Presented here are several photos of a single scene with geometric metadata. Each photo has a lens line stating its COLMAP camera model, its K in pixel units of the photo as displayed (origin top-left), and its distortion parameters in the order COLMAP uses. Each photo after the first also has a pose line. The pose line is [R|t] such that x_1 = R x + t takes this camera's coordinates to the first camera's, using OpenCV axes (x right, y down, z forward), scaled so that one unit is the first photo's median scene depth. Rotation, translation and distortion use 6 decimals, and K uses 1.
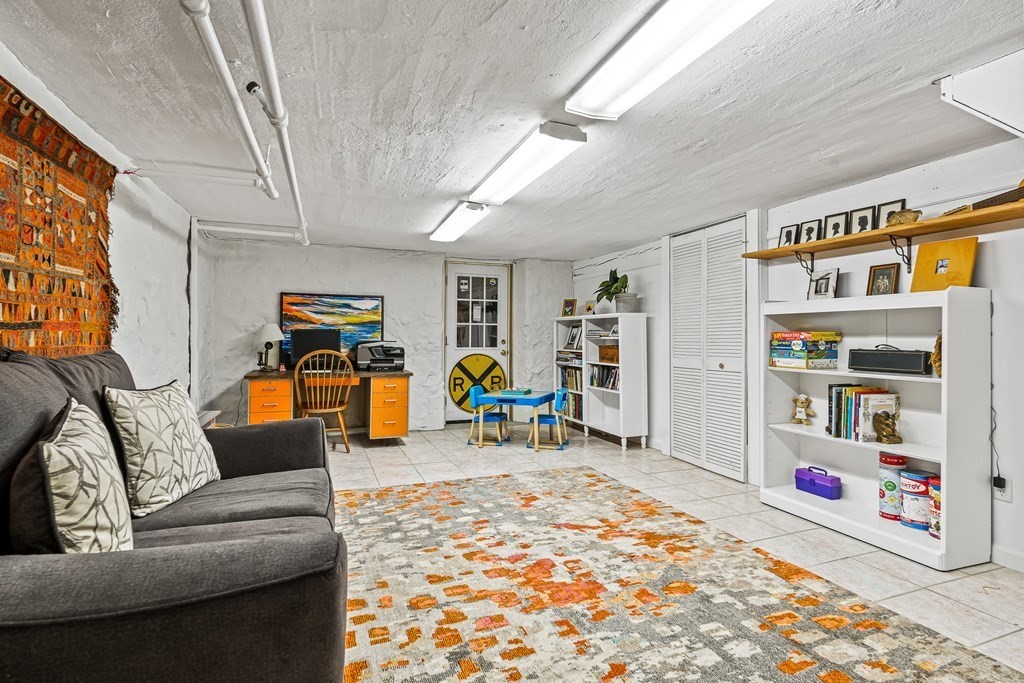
lens RADIAL K [[511.6, 0, 509.7], [0, 511.6, 335.2], [0, 0, 1]] dist [-0.006752, -0.000483]
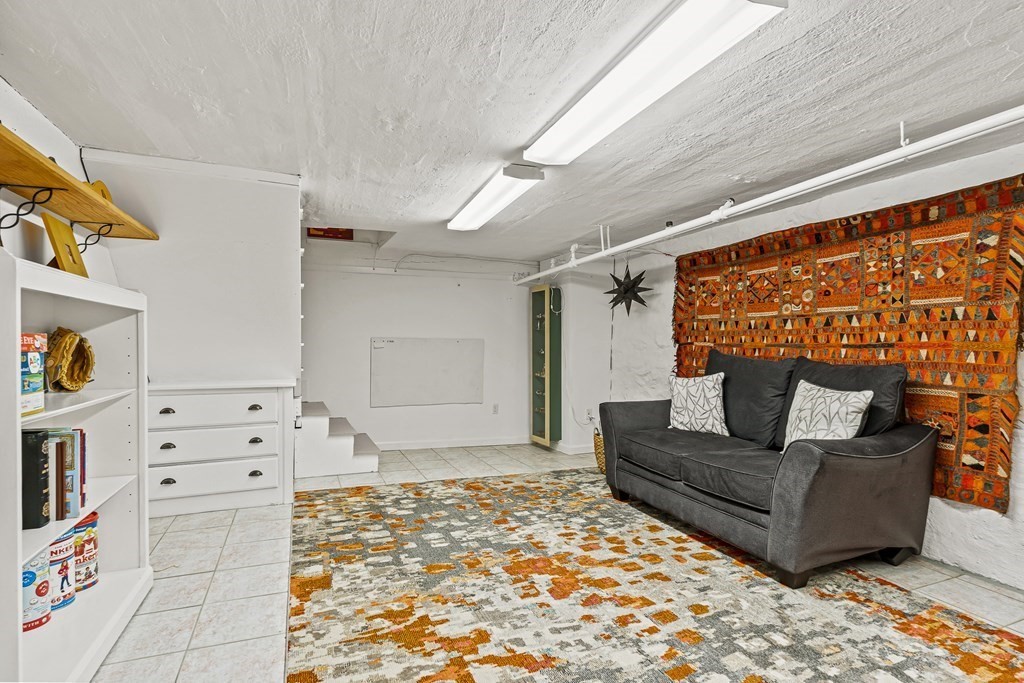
lens RADIAL K [[511.6, 0, 513.2], [0, 511.6, 342.1], [0, 0, 1]] dist [-0.006752, -0.000483]
pose [[-0.998890, -0.015000, -0.044646, 0.211508], [-0.014689, 0.999866, -0.007285, -0.001706], [0.044750, -0.006621, -0.998976, 2.020451]]
